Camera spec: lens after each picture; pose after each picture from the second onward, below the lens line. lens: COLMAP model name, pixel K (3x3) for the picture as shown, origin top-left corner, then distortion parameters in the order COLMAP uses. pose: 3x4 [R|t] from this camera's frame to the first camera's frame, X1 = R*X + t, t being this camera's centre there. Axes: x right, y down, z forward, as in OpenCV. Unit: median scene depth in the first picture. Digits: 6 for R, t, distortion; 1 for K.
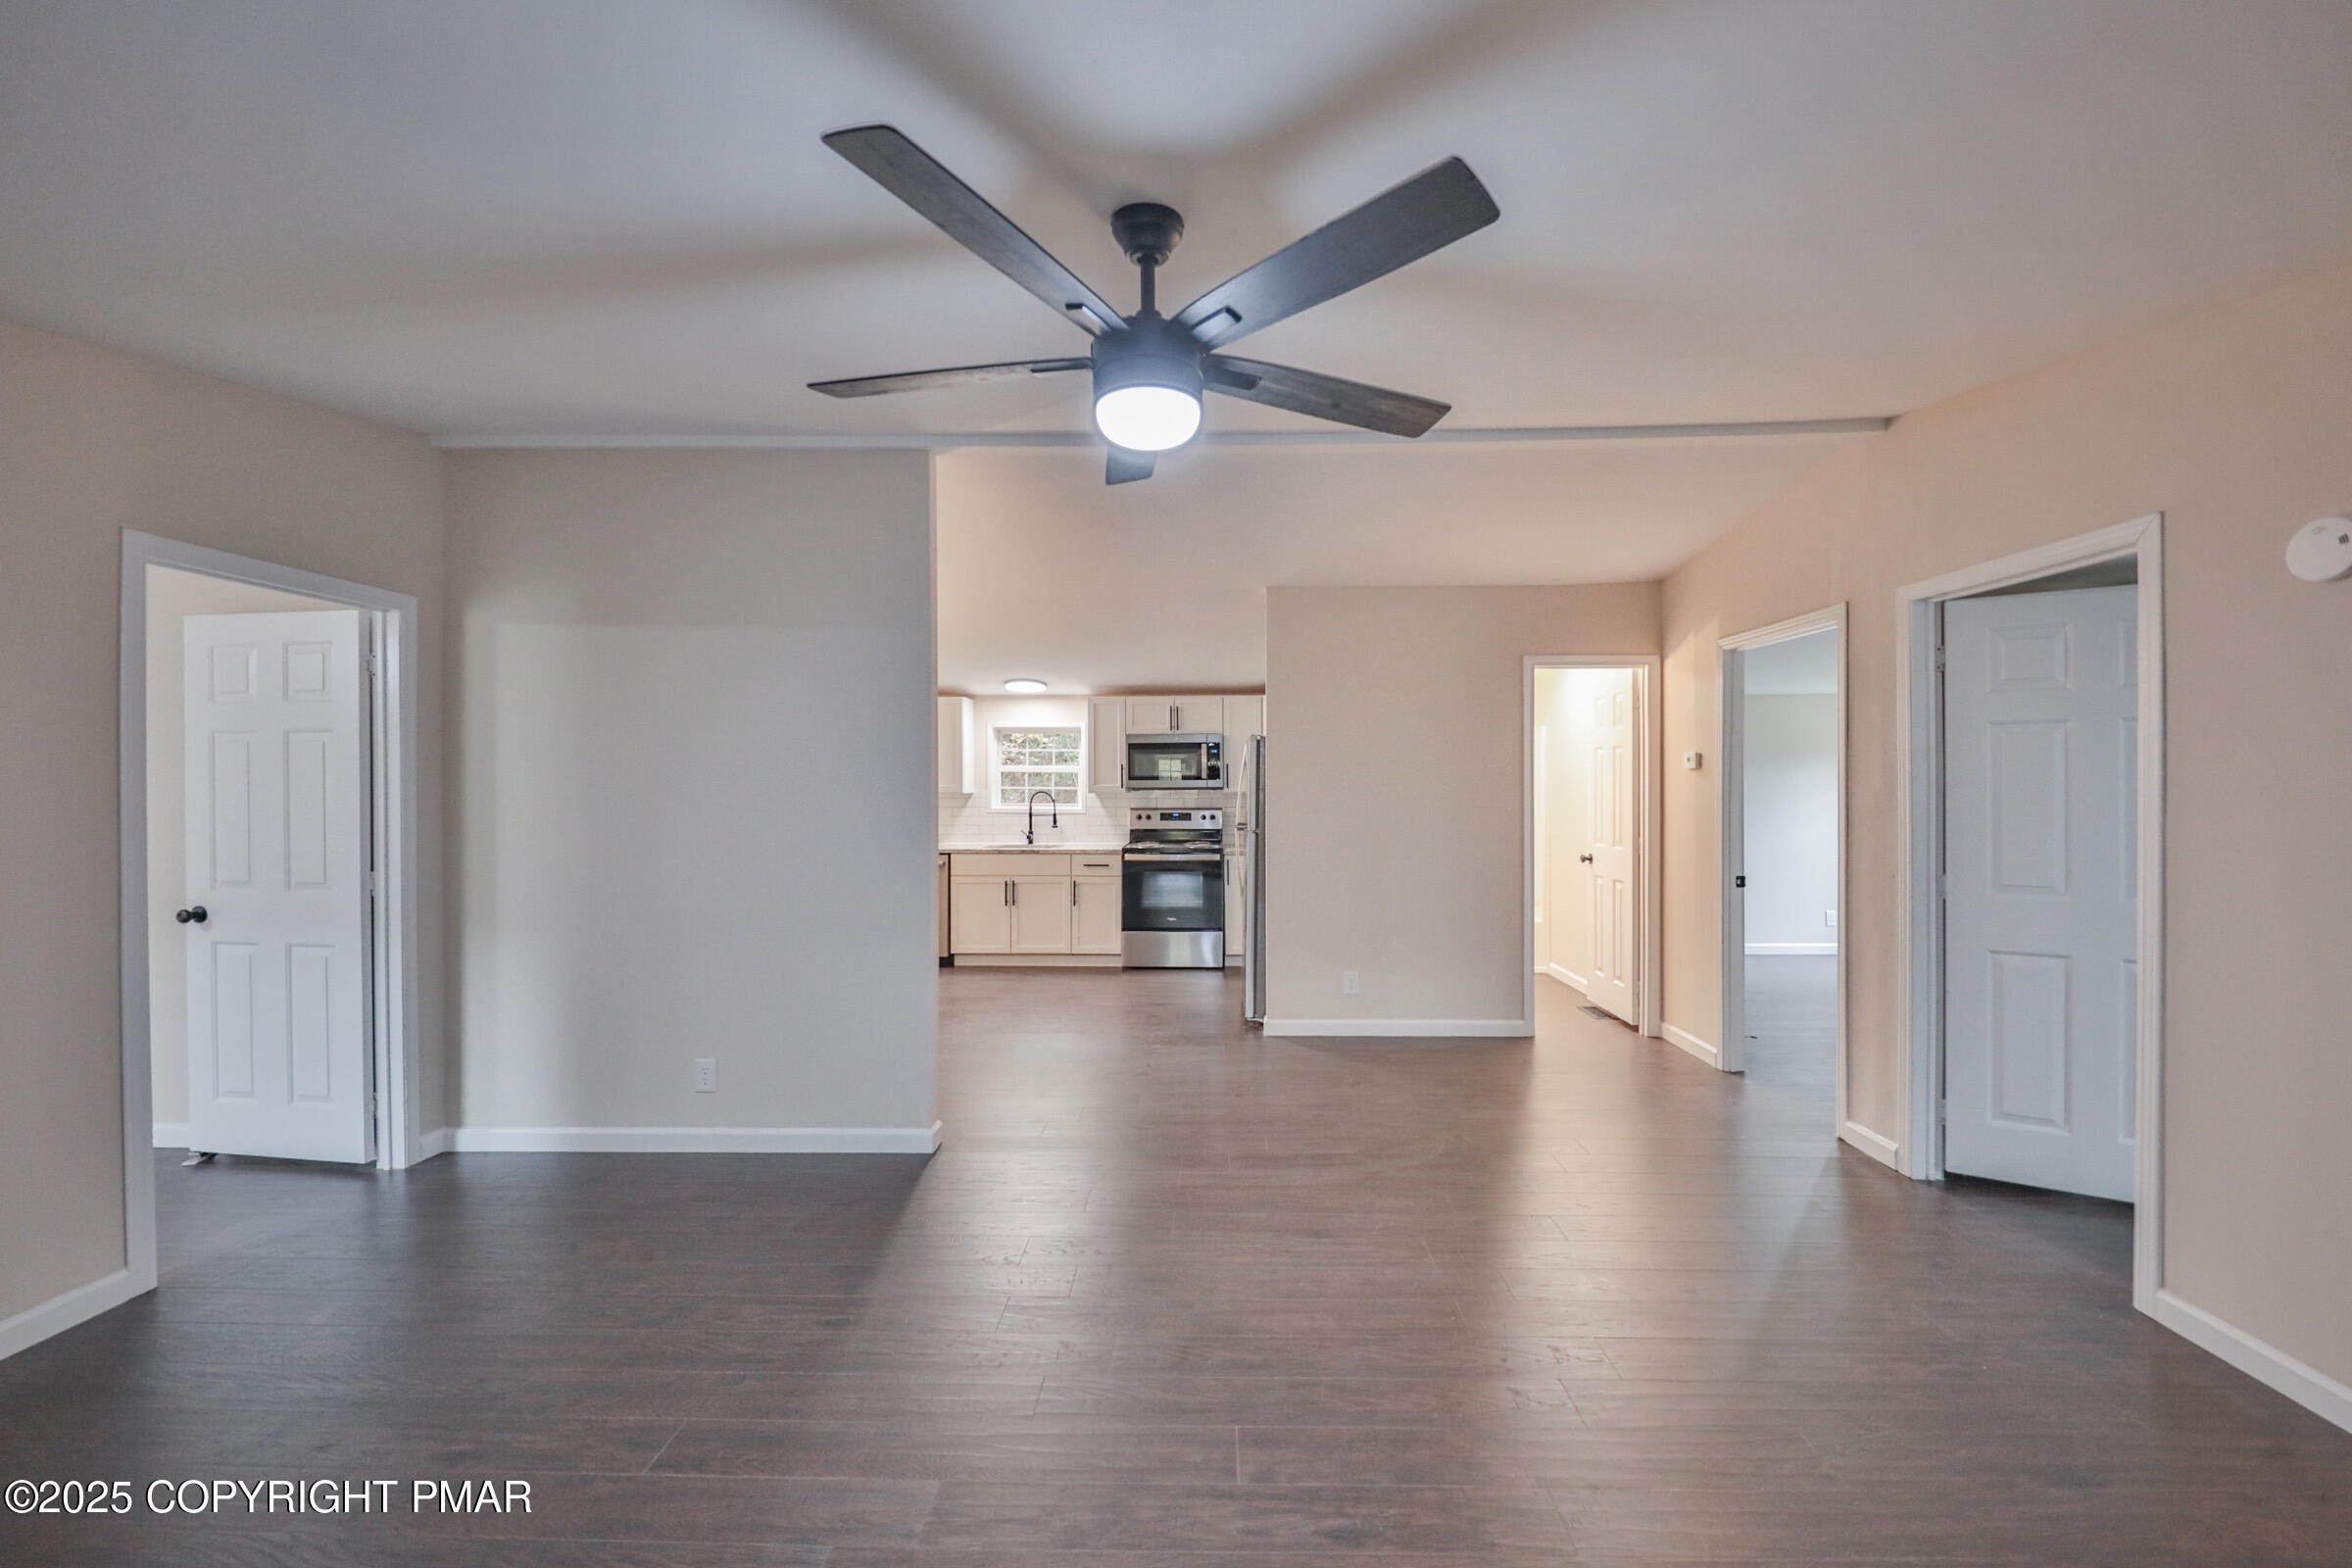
lens RADIAL K [[884.2, 0, 1175.7], [0, 884.2, 790.1], [0, 0, 1]] dist [-0.000465, -0.000162]
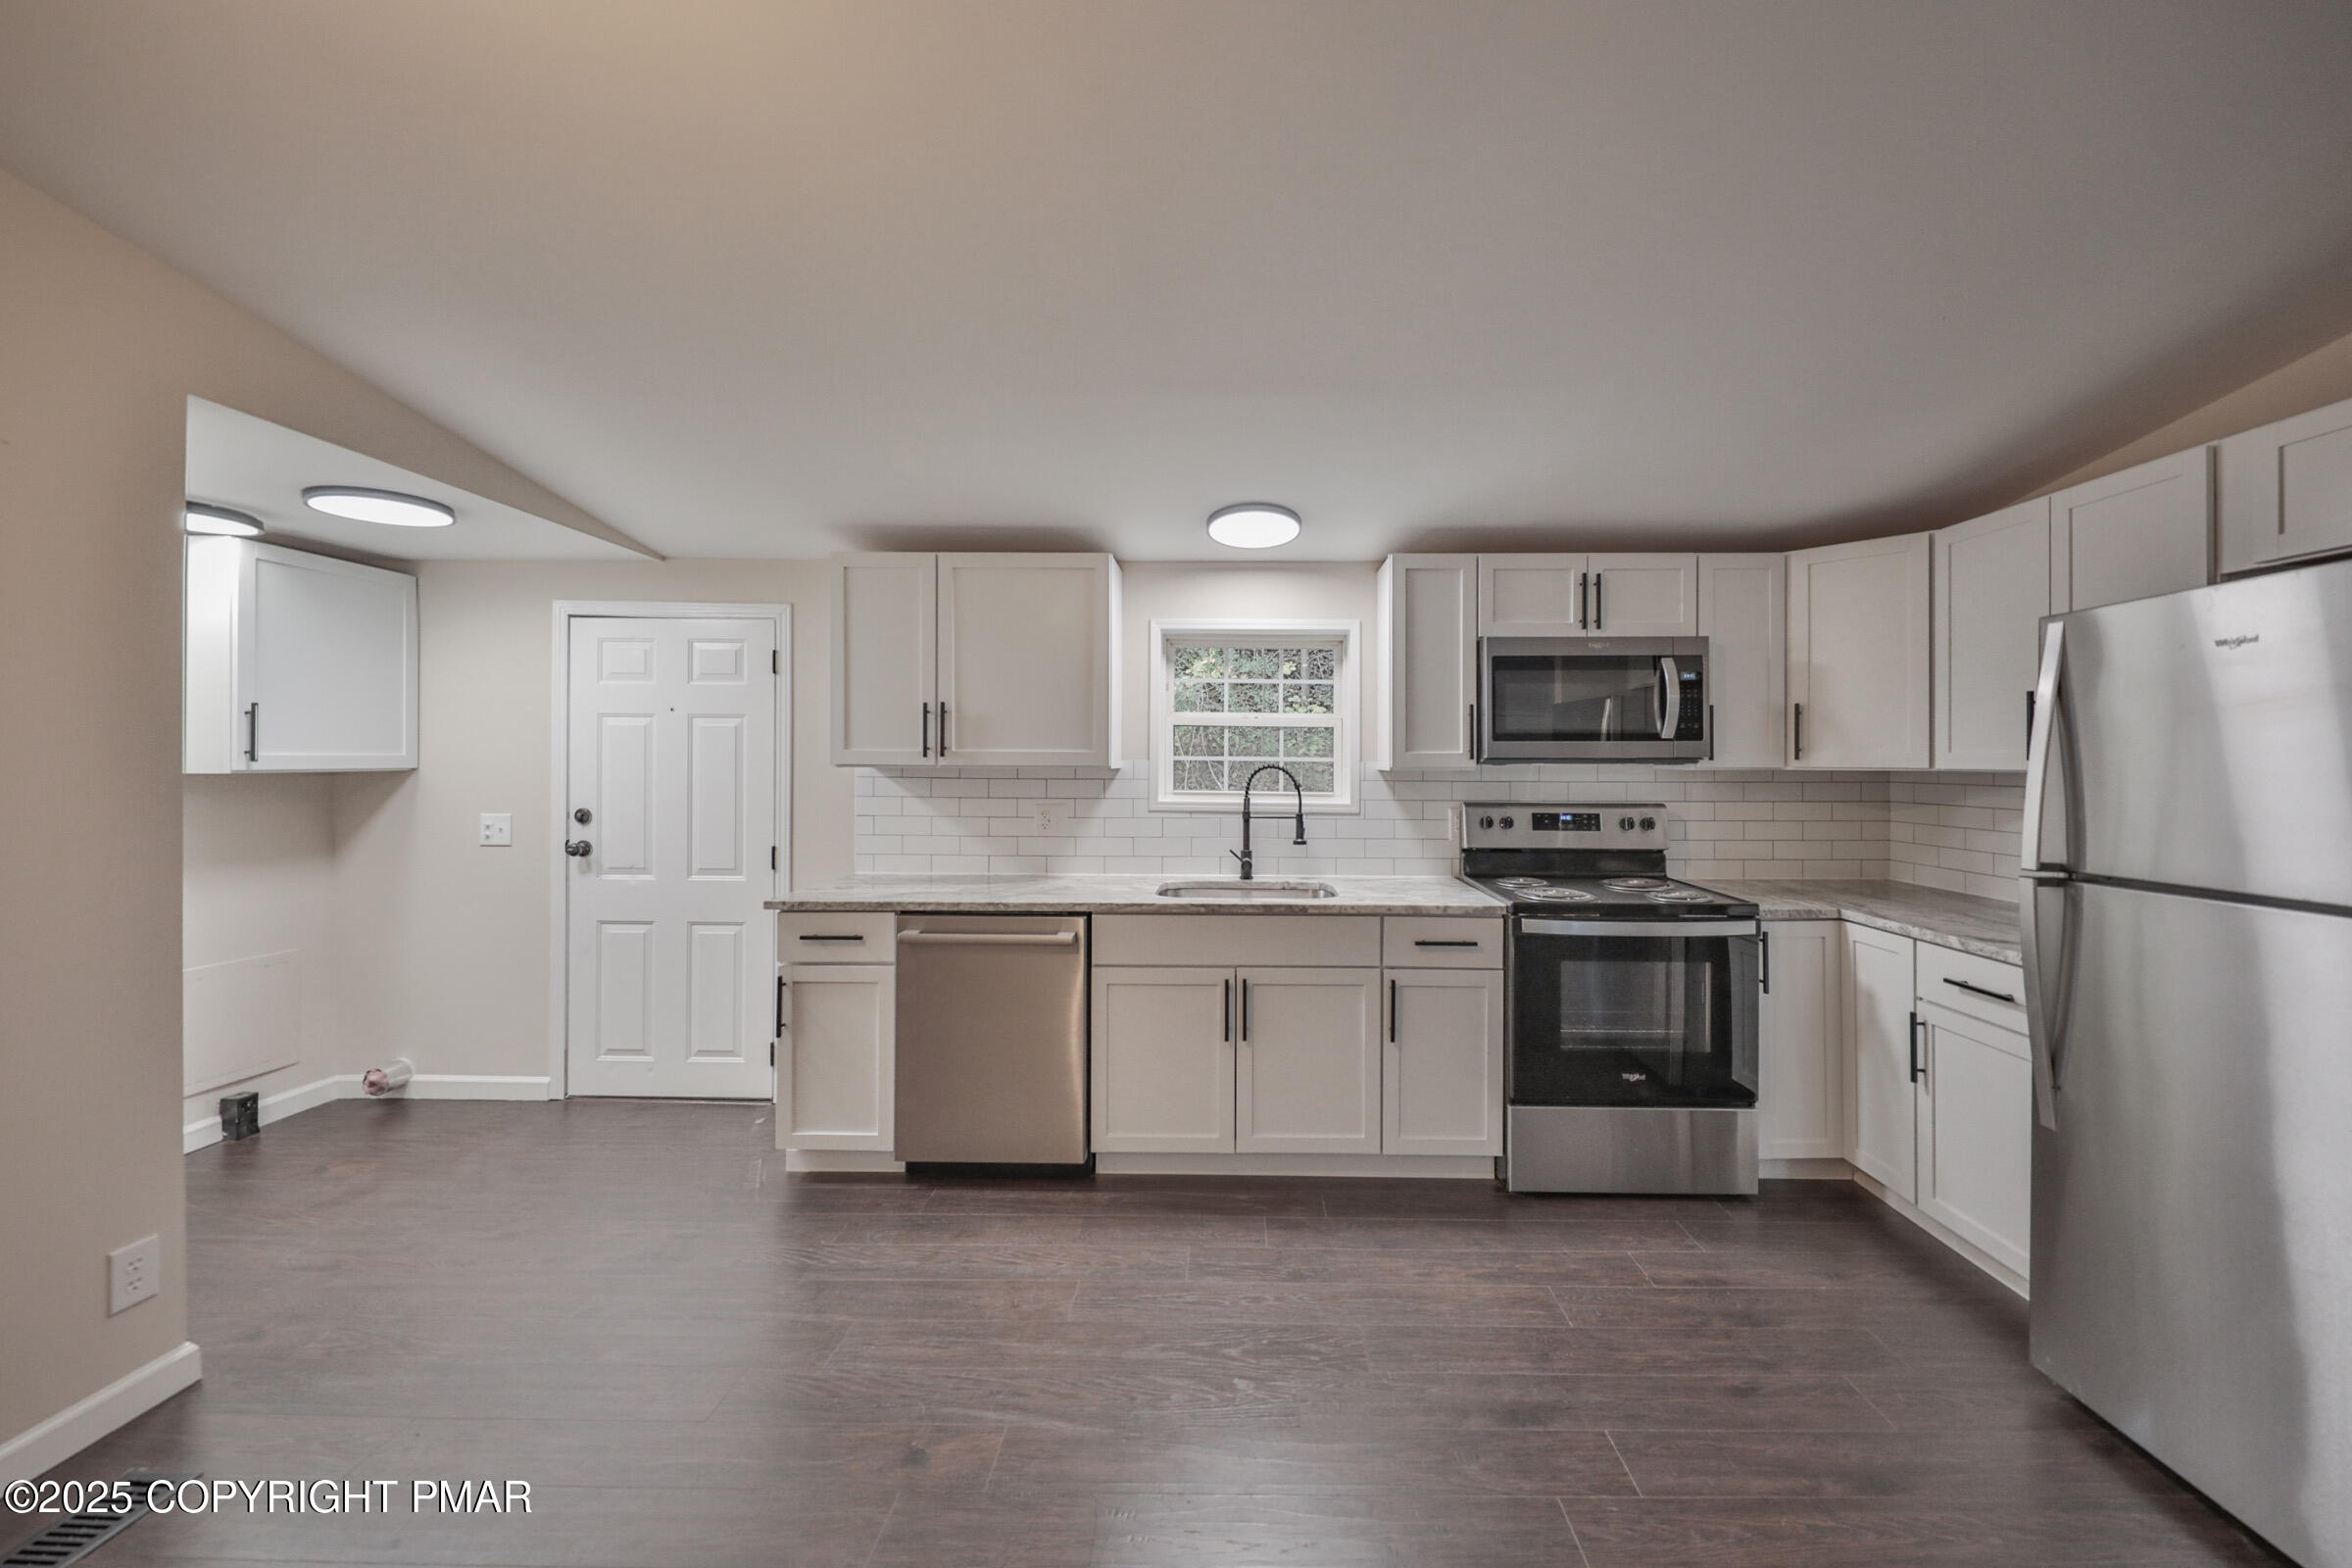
lens RADIAL K [[814.1, 0, 1189.5], [0, 814.1, 761.3], [0, 0, 1]] dist [0.000695, -0.000014]
pose [[0.999934, 0.005059, 0.010280, -0.213350], [-0.004967, 0.999947, -0.008996, 0.003508], [-0.010325, 0.008944, 0.999907, 0.615845]]
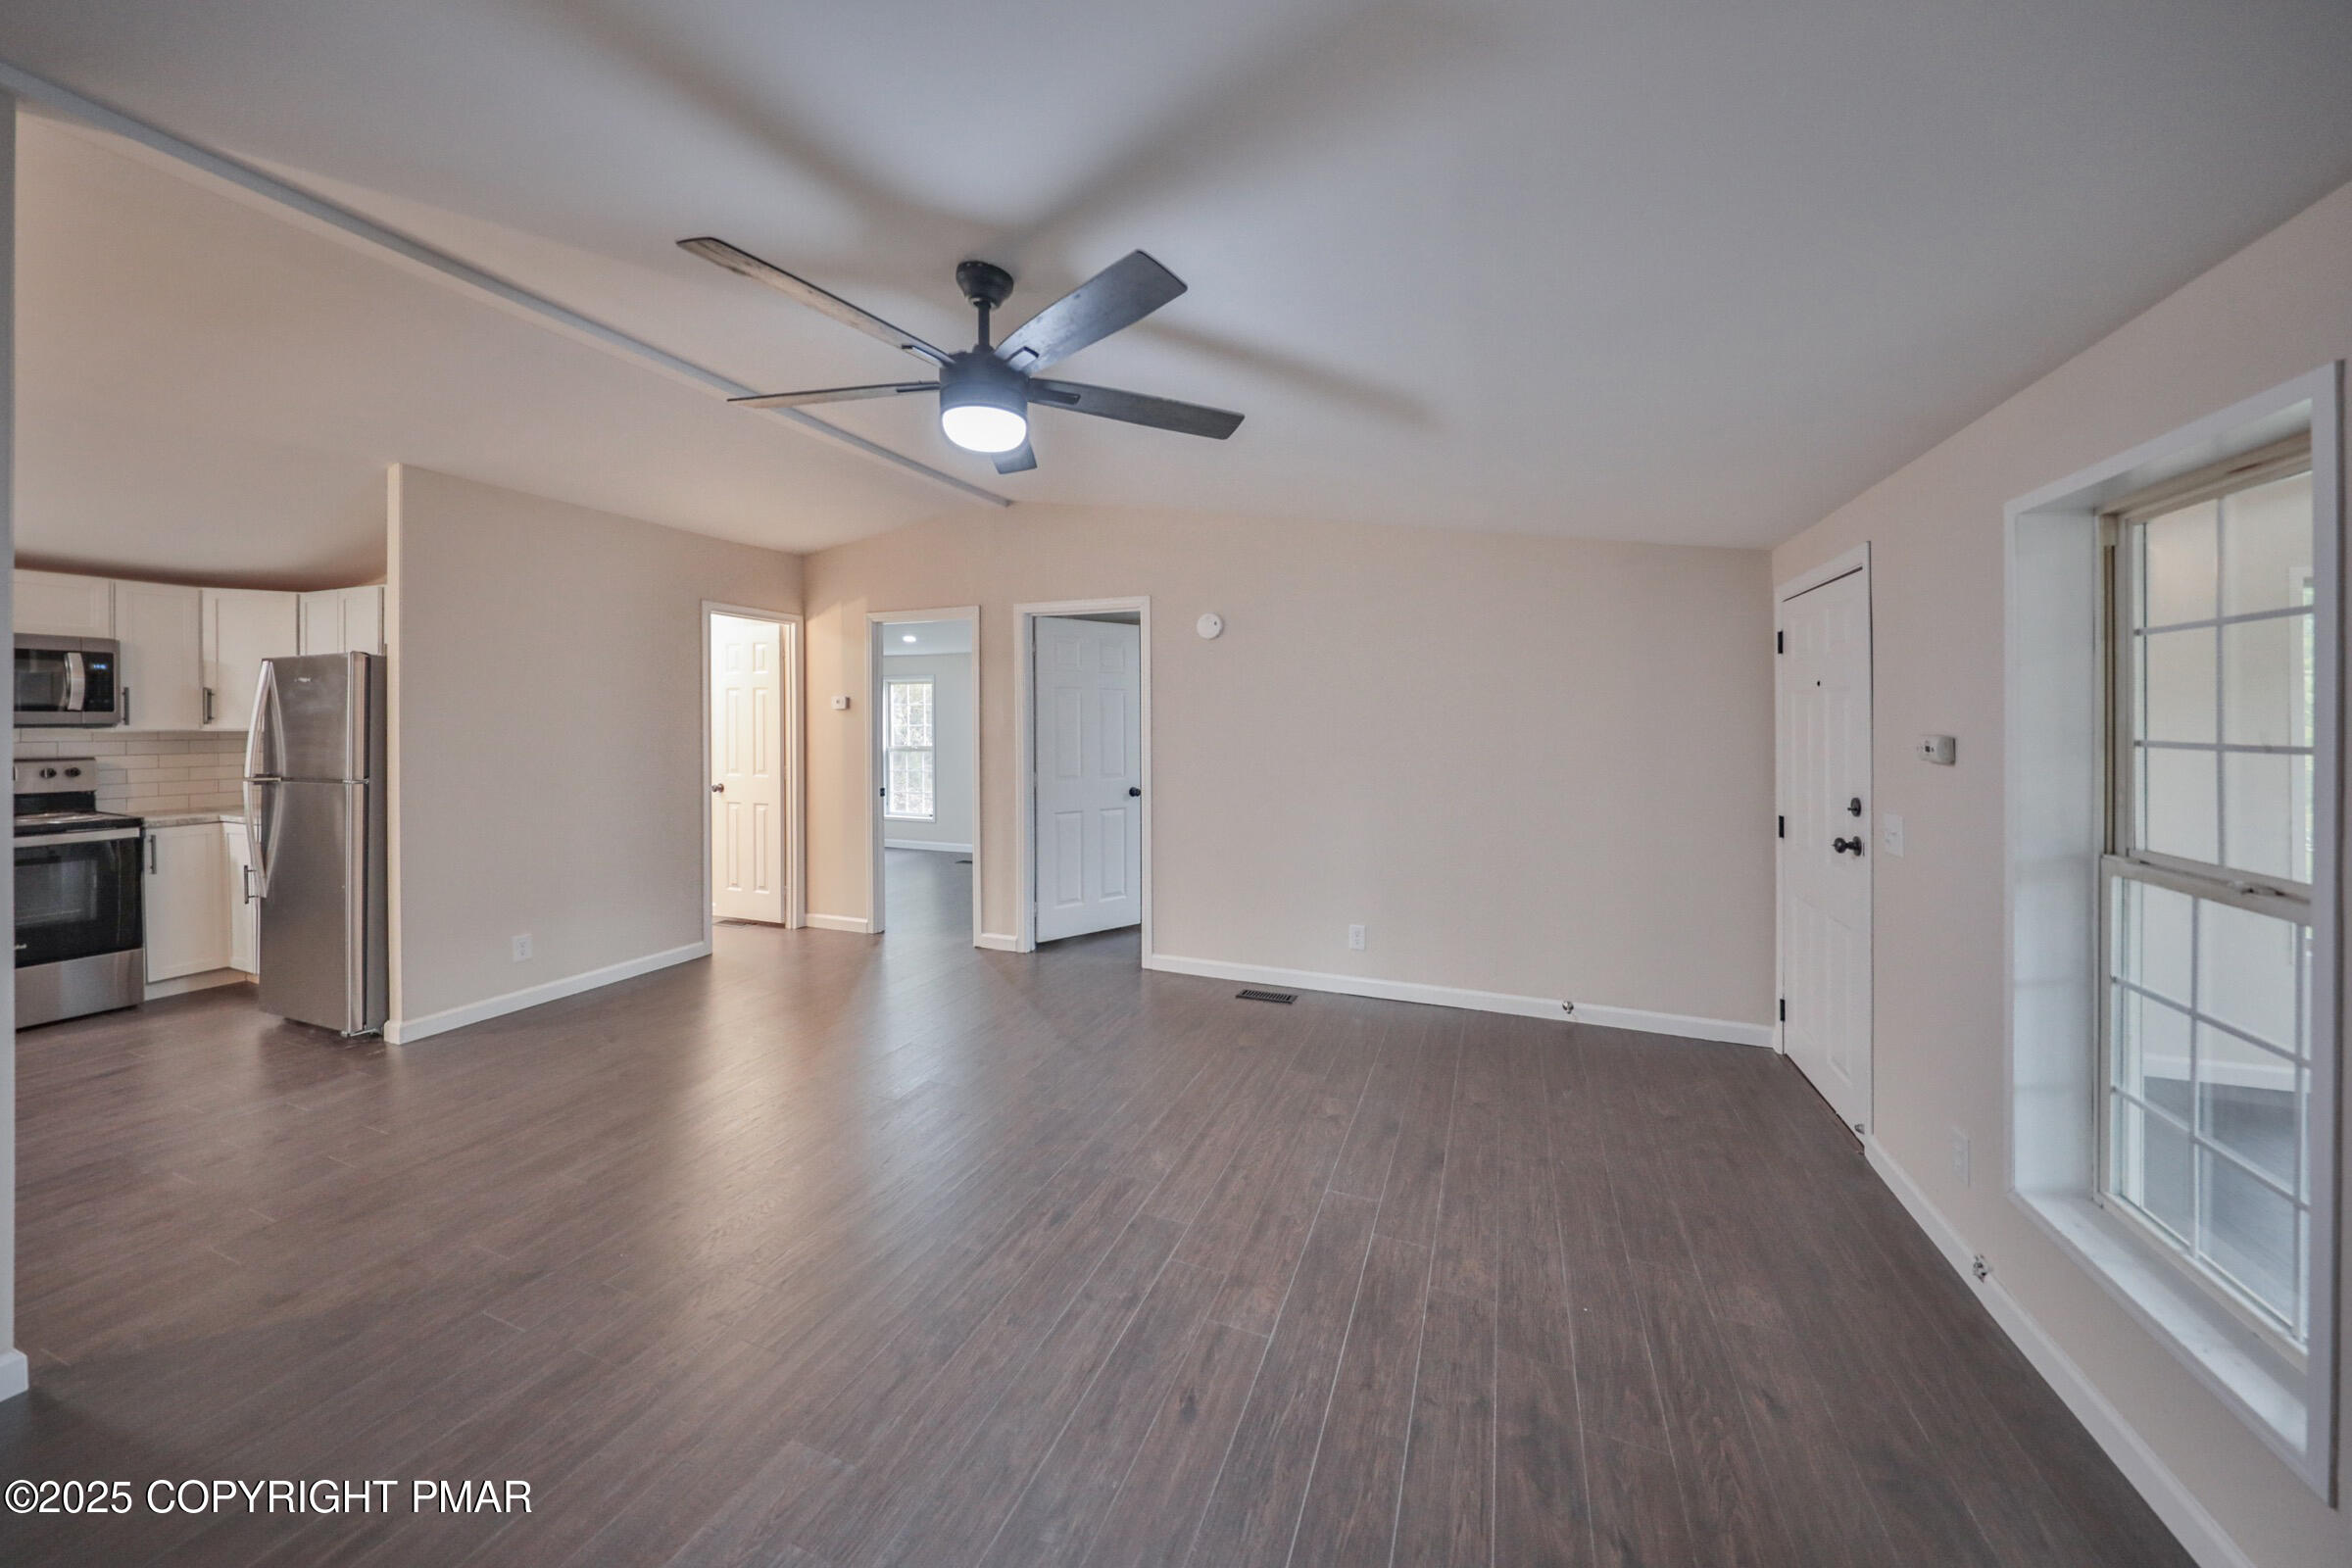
lens RADIAL K [[845.5, 0, 1177.7], [0, 845.5, 726.8], [0, 0, 1]] dist [0.000167, -0.000087]
pose [[0.333447, -0.000783, 0.942768, -0.273201], [0.005062, 0.999987, -0.000960, 0.003494], [-0.942755, 0.005092, 0.333447, 0.082195]]
